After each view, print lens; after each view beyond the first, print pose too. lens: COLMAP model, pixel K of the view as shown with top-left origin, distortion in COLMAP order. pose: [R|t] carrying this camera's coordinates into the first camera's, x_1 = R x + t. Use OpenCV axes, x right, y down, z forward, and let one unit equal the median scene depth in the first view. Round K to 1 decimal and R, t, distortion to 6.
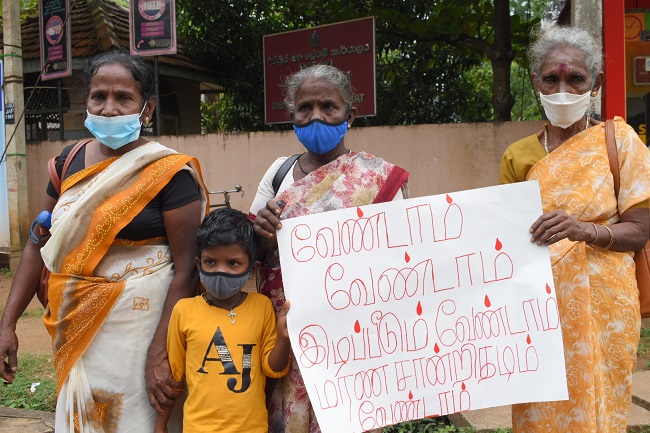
lens RADIAL K [[708.5, 0, 329.5], [0, 708.5, 212.7], [0, 0, 1]] dist [-0.052062, 0.000000]
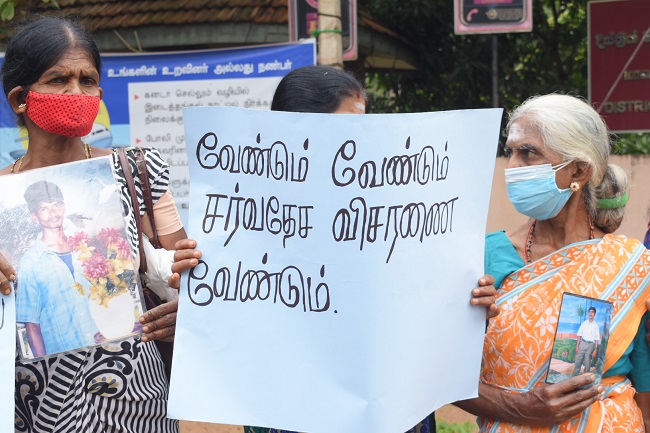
lens RADIAL K [[1083.9, 0, 321.1], [0, 1083.9, 215.3], [0, 0, 1]] dist [-0.023642, 0.000000]
pose [[0.990410, -0.002217, 0.138142, -0.552471], [0.003574, 0.999948, -0.009578, -0.043765], [-0.138114, 0.009980, 0.990366, 0.022235]]
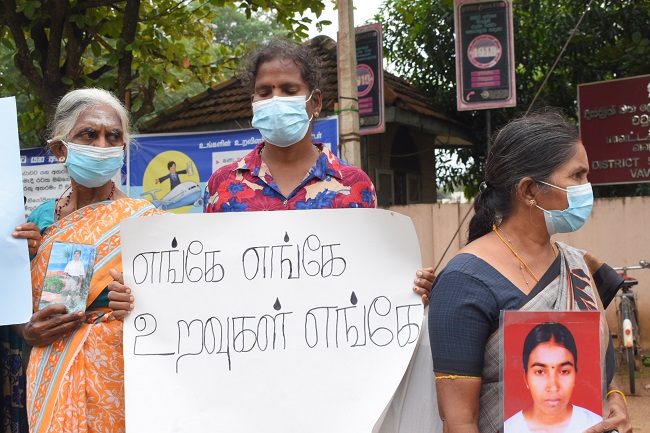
lens RADIAL K [[780.7, 0, 329.7], [0, 780.7, 222.0], [0, 0, 1]] dist [-0.037209, 0.000000]
pose [[0.997908, -0.004659, -0.064485, -0.383957], [0.000374, 0.997800, -0.066299, -0.020097], [0.064652, 0.066136, 0.995714, 0.039719]]
